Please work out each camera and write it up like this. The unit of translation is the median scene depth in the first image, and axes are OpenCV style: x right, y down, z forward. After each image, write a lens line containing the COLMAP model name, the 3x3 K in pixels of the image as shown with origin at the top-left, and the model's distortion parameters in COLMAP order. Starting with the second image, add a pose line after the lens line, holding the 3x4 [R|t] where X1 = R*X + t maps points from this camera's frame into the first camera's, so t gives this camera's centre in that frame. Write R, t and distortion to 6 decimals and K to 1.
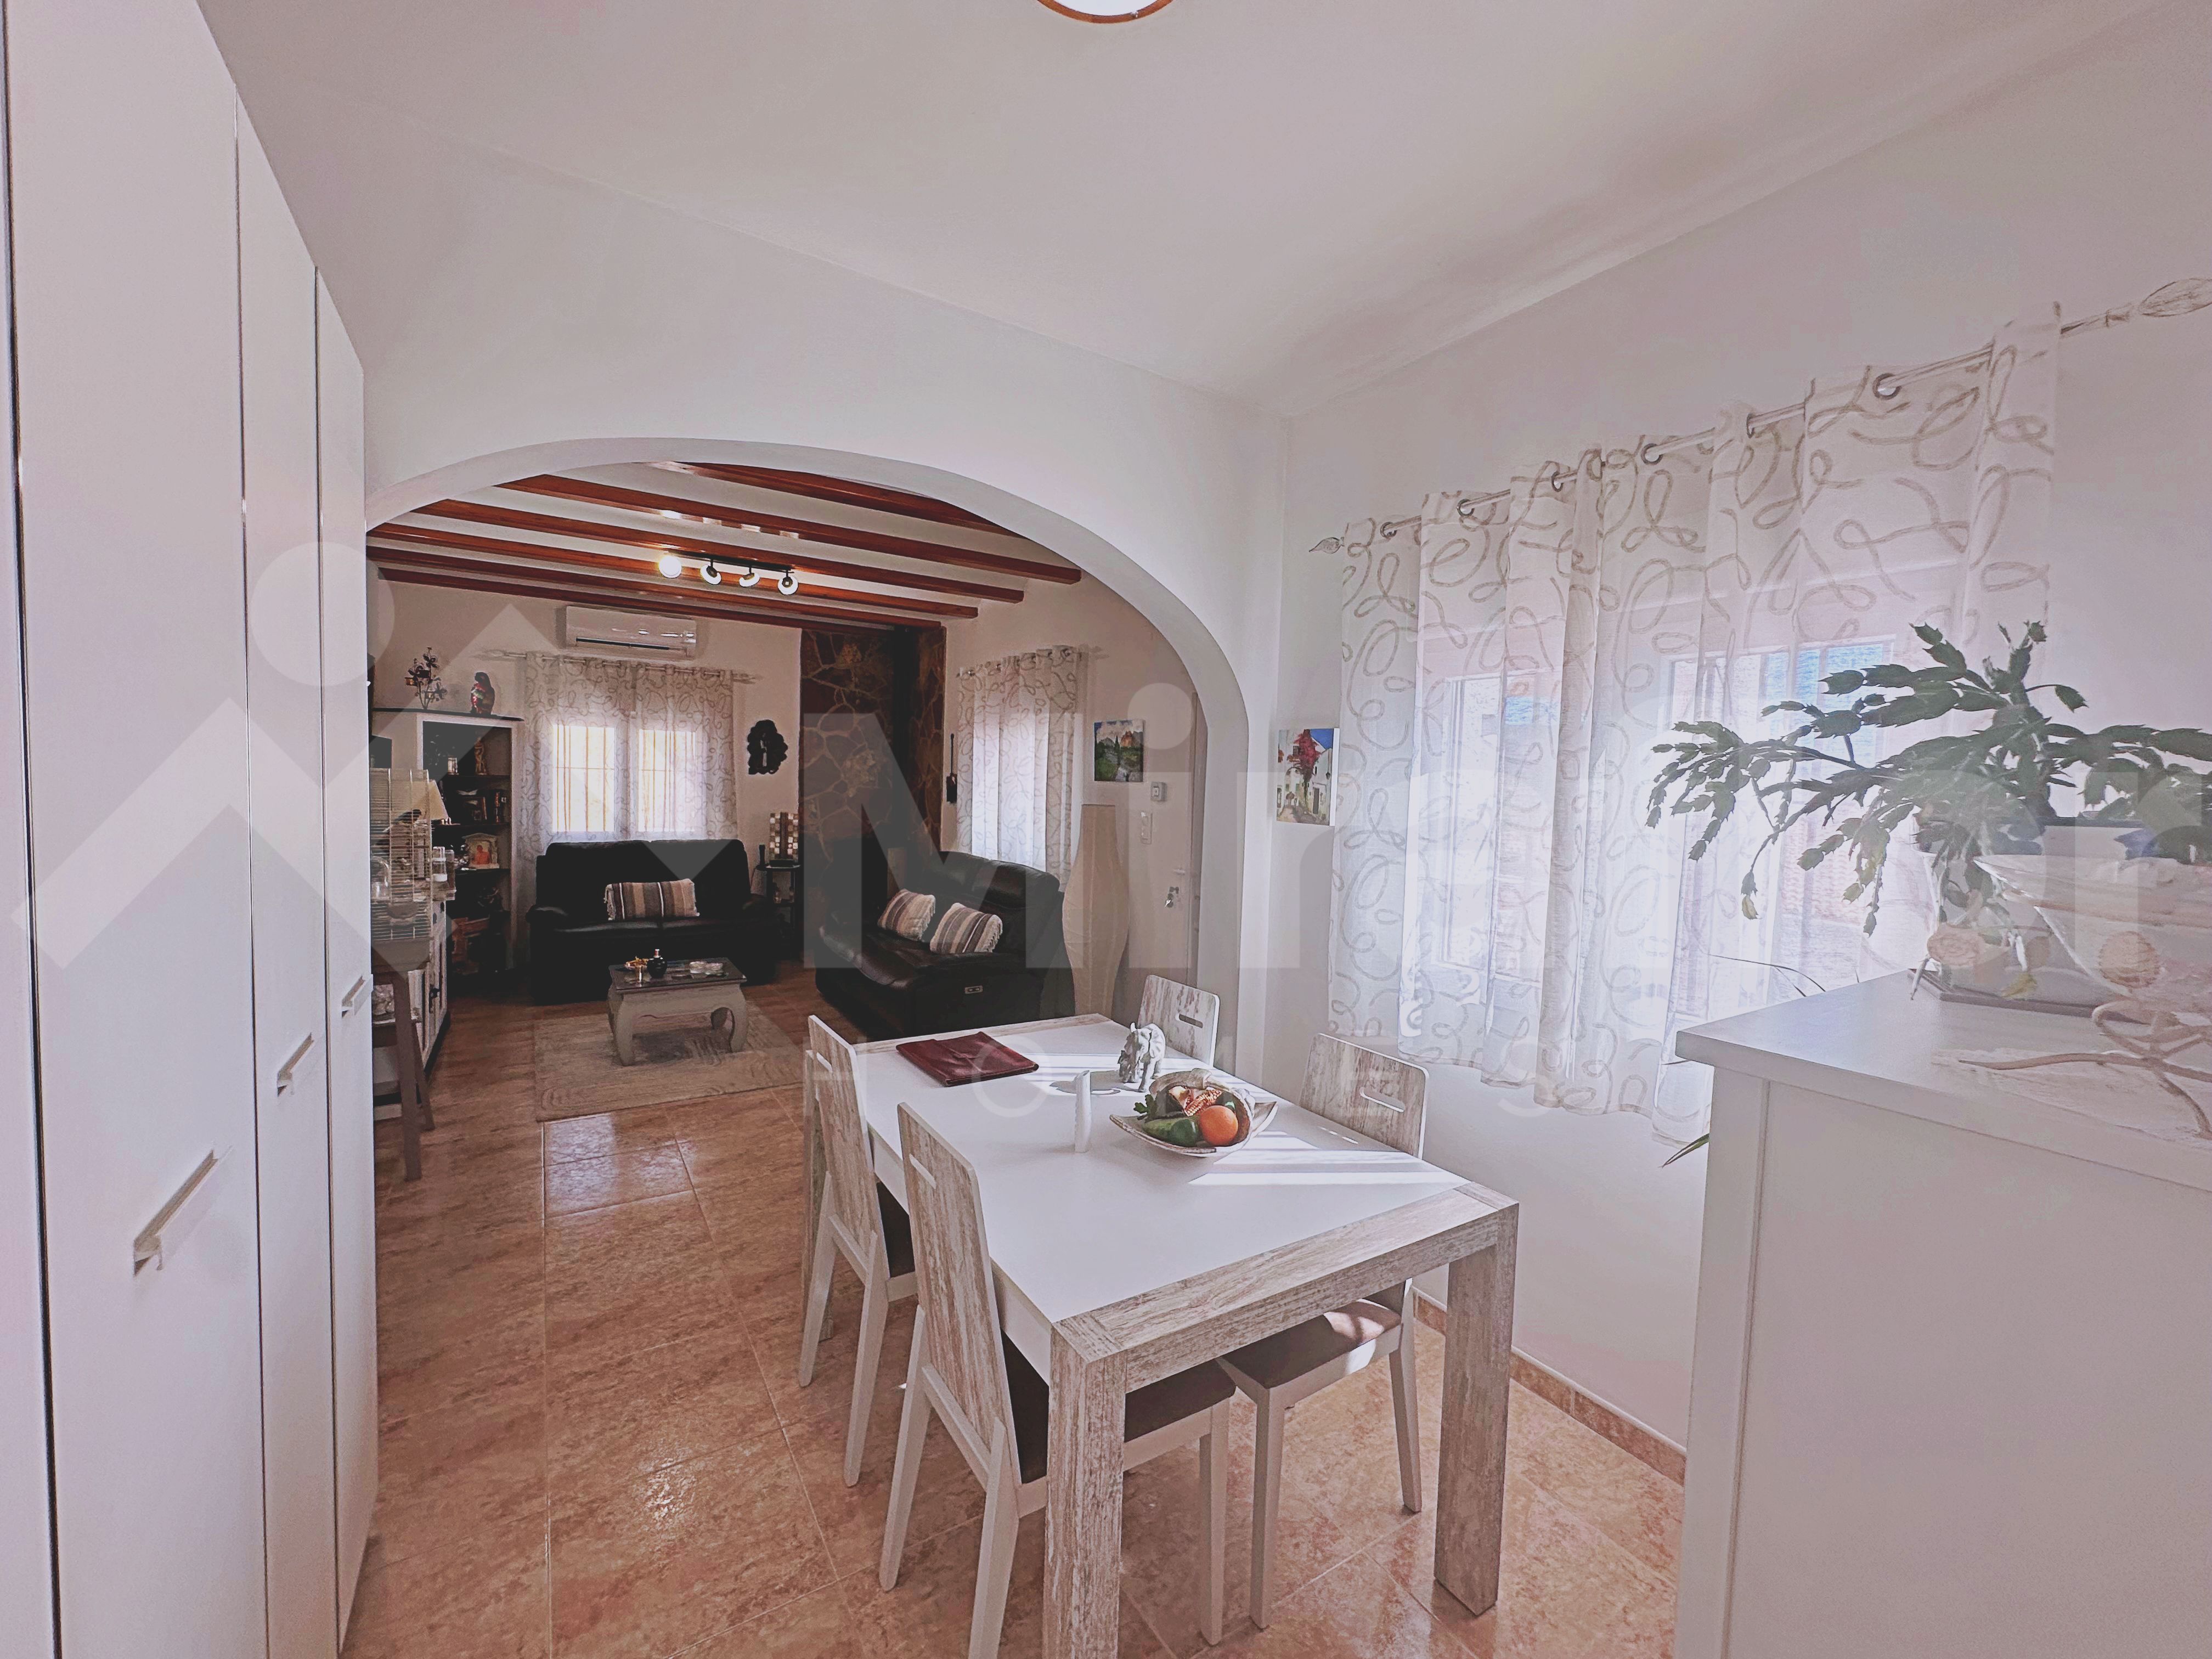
lens RADIAL K [[889.6, 0, 1103.8], [0, 889.6, 828.4], [0, 0, 1]] dist [-0.003784, 0.001362]
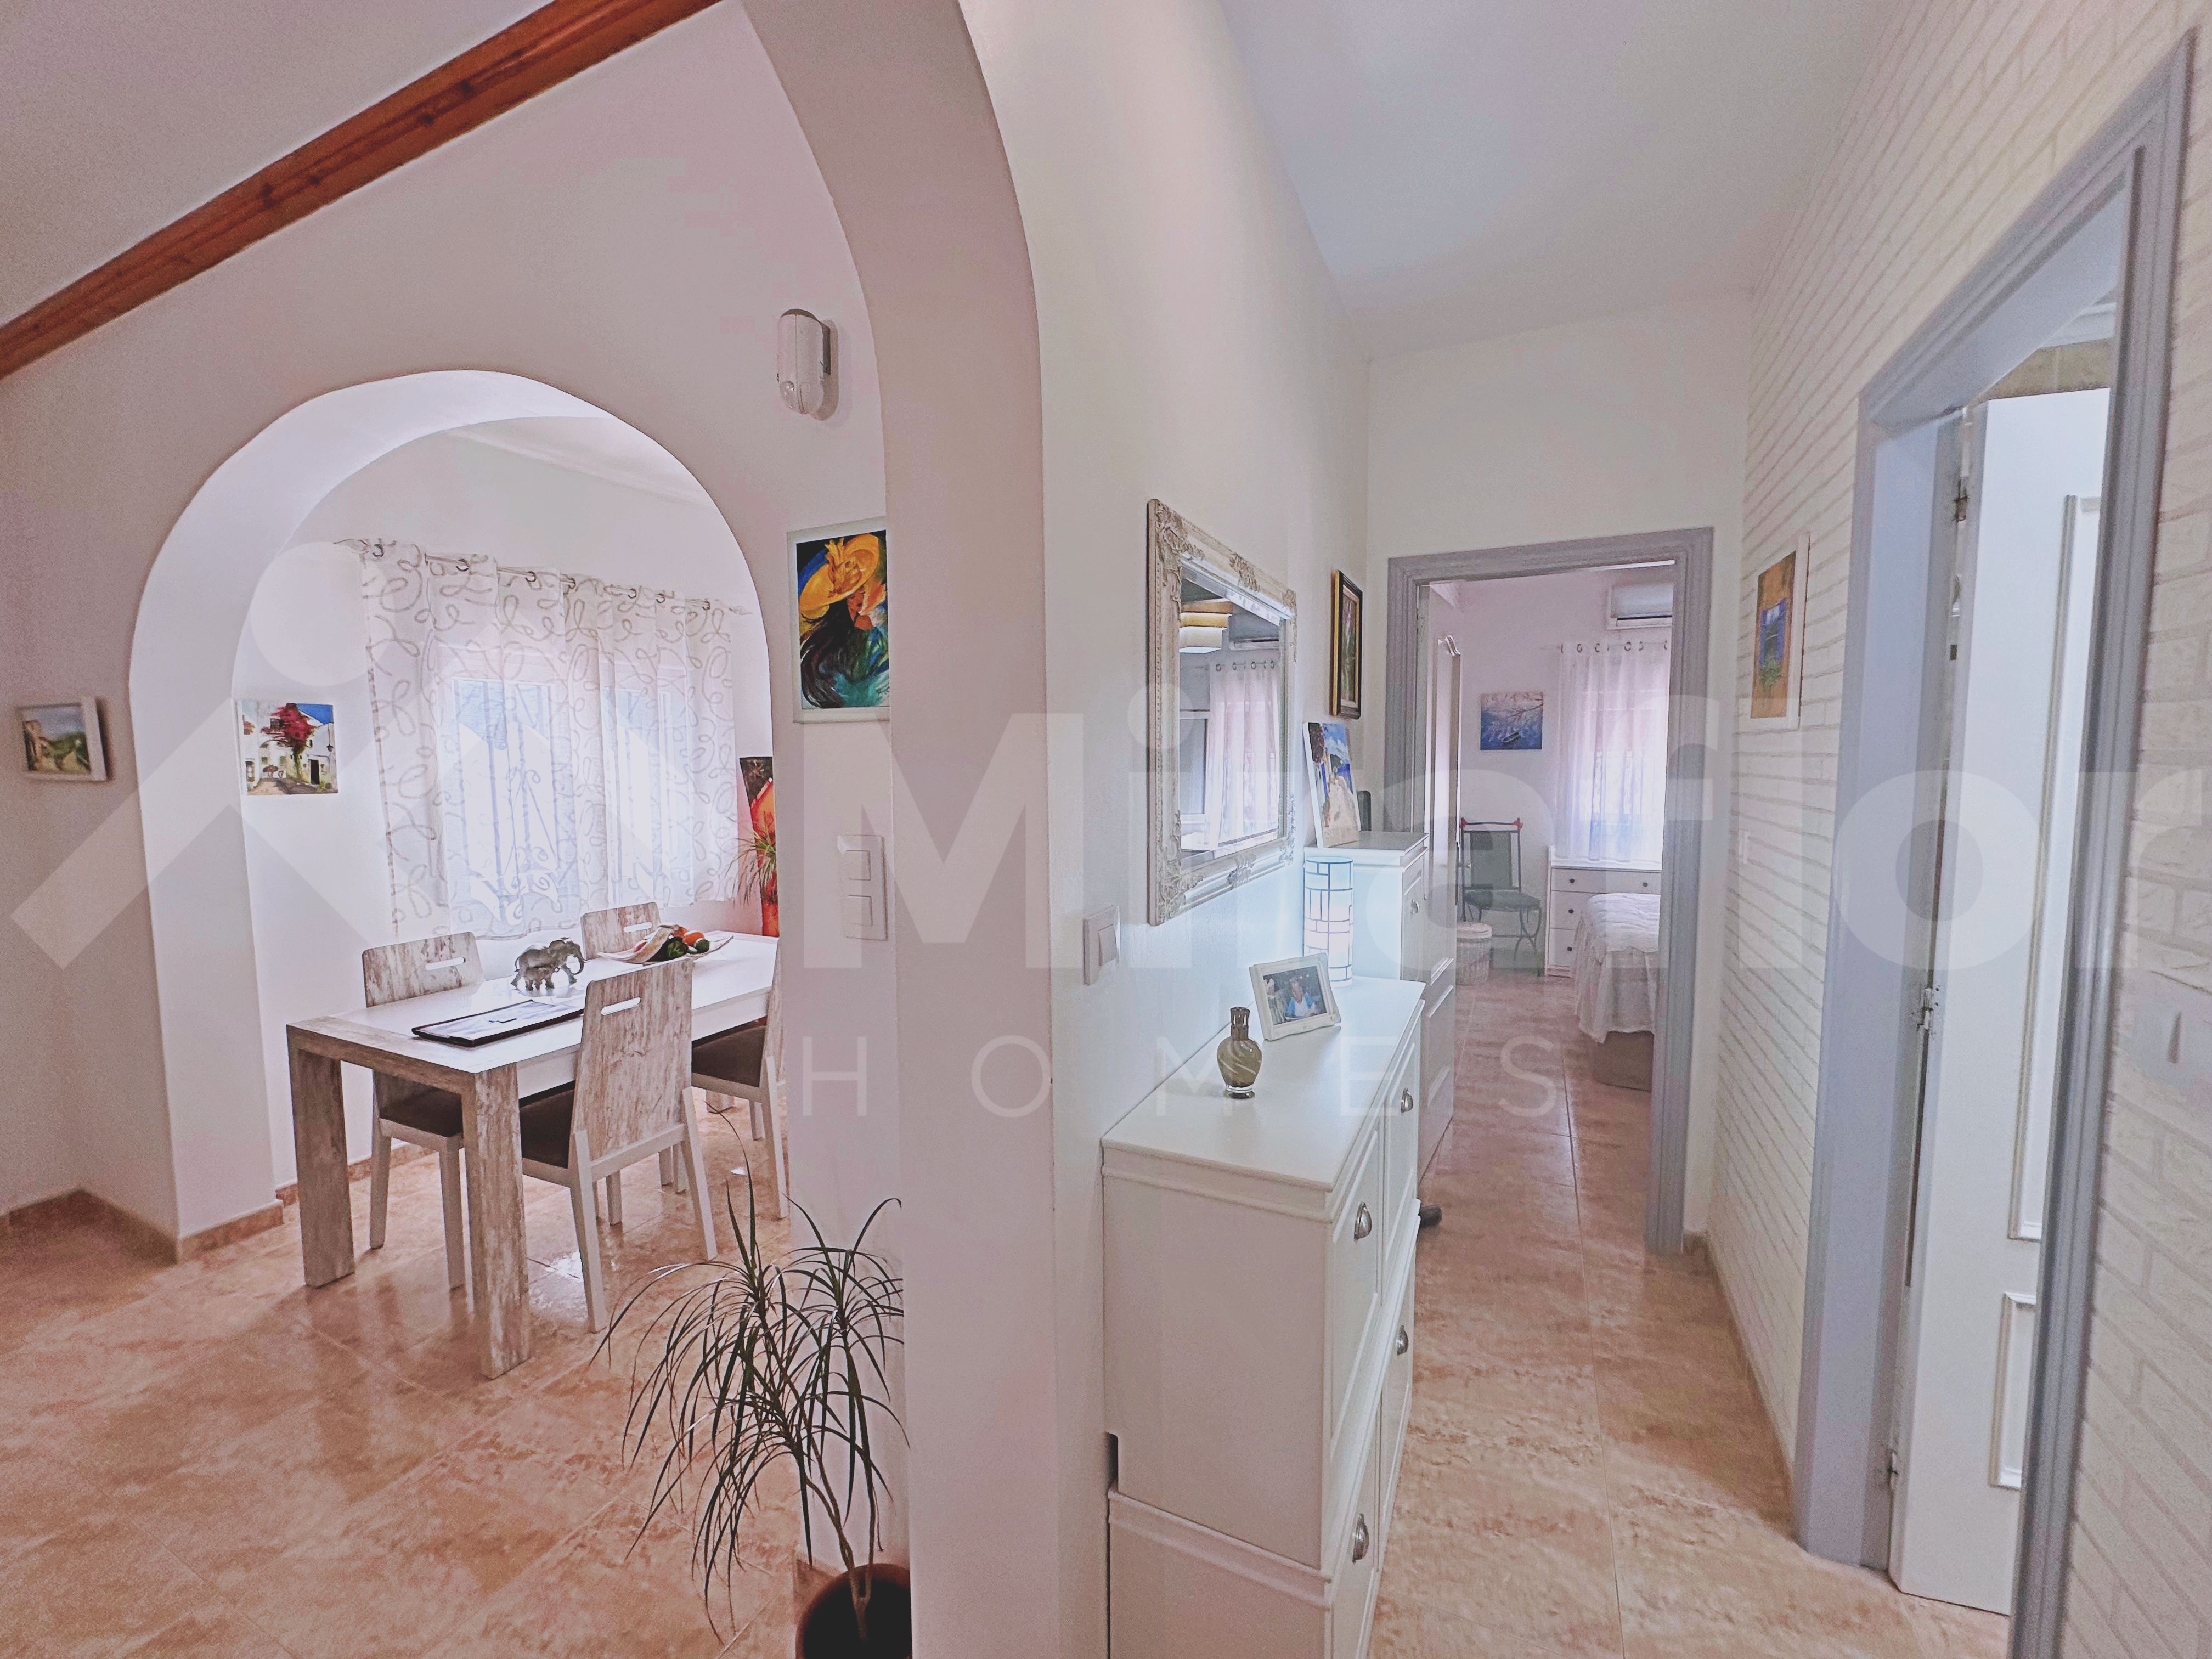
lens RADIAL K [[889.6, 0, 1103.8], [0, 889.6, 828.4], [0, 0, 1]] dist [-0.003784, 0.001362]
pose [[-0.525988, -0.094727, 0.845200, -0.535486], [0.035575, 0.990458, 0.133147, -0.033007], [-0.849747, 0.100102, -0.517599, 0.346644]]
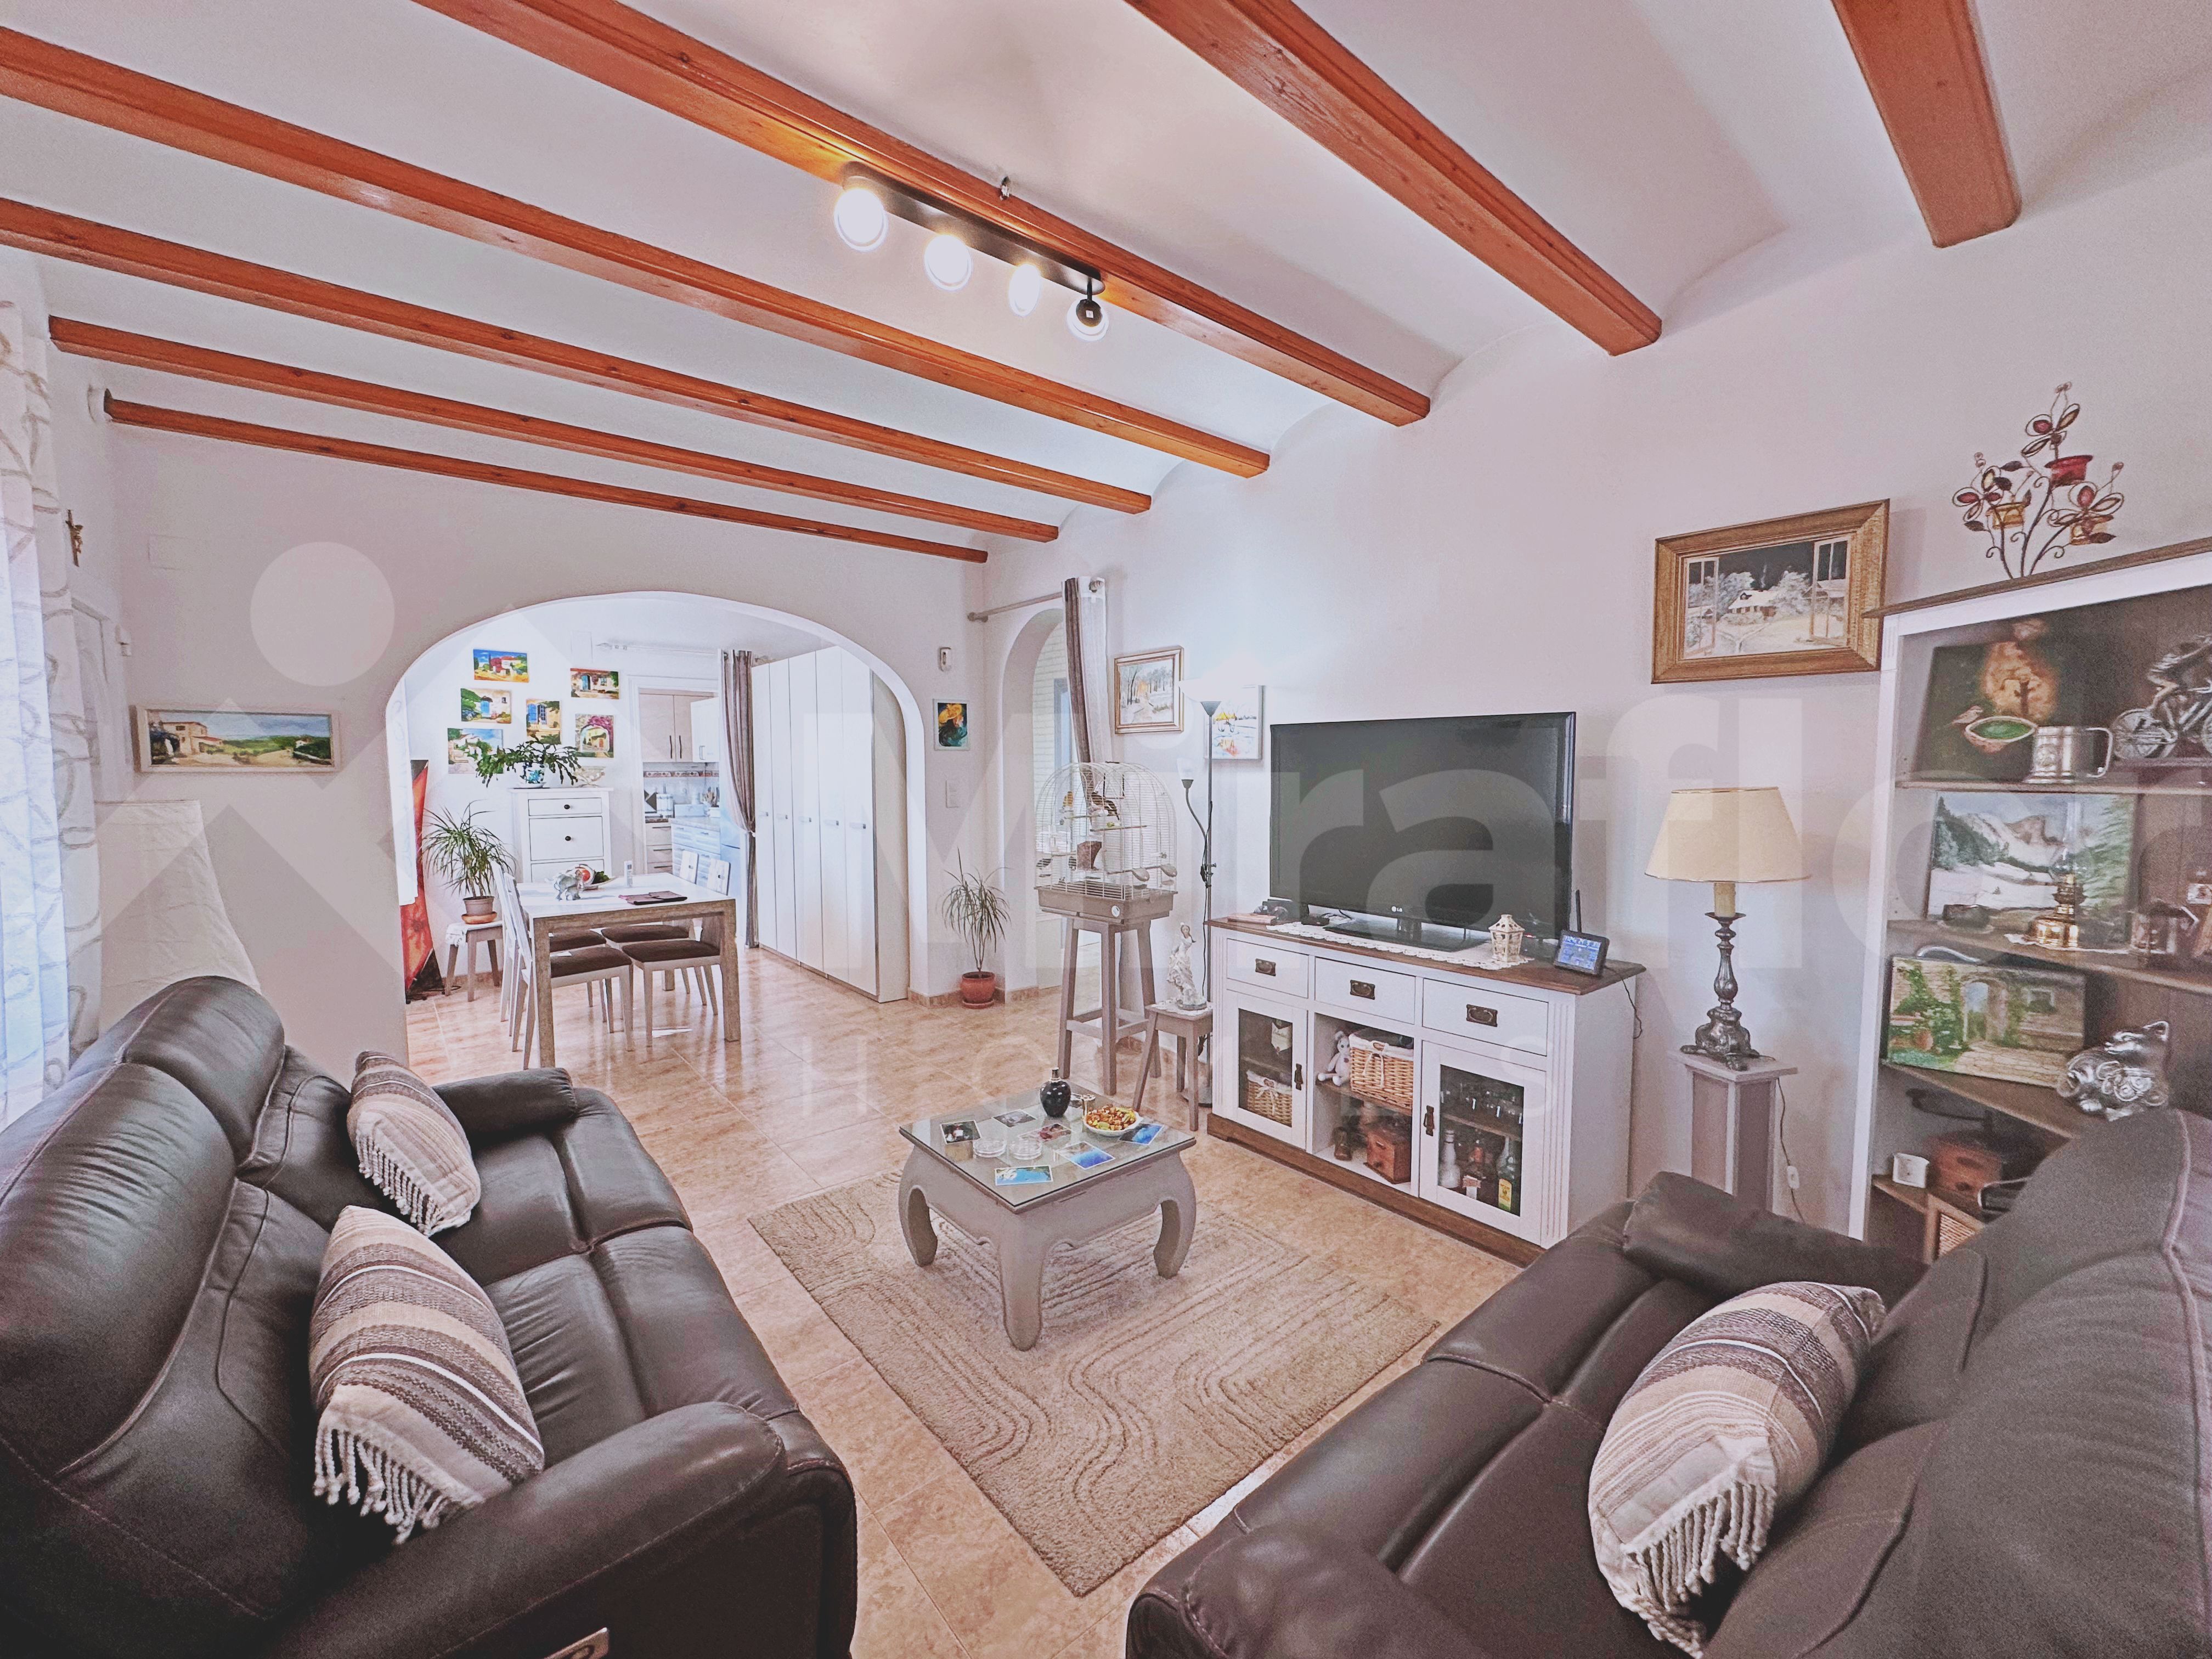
lens RADIAL K [[889.6, 0, 1103.8], [0, 889.6, 828.4], [0, 0, 1]] dist [-0.003784, 0.001362]
pose [[-0.991939, -0.018183, -0.125401, -0.345731], [-0.033306, 0.992266, 0.119575, -0.065549], [0.122257, 0.122787, -0.984874, 1.171939]]
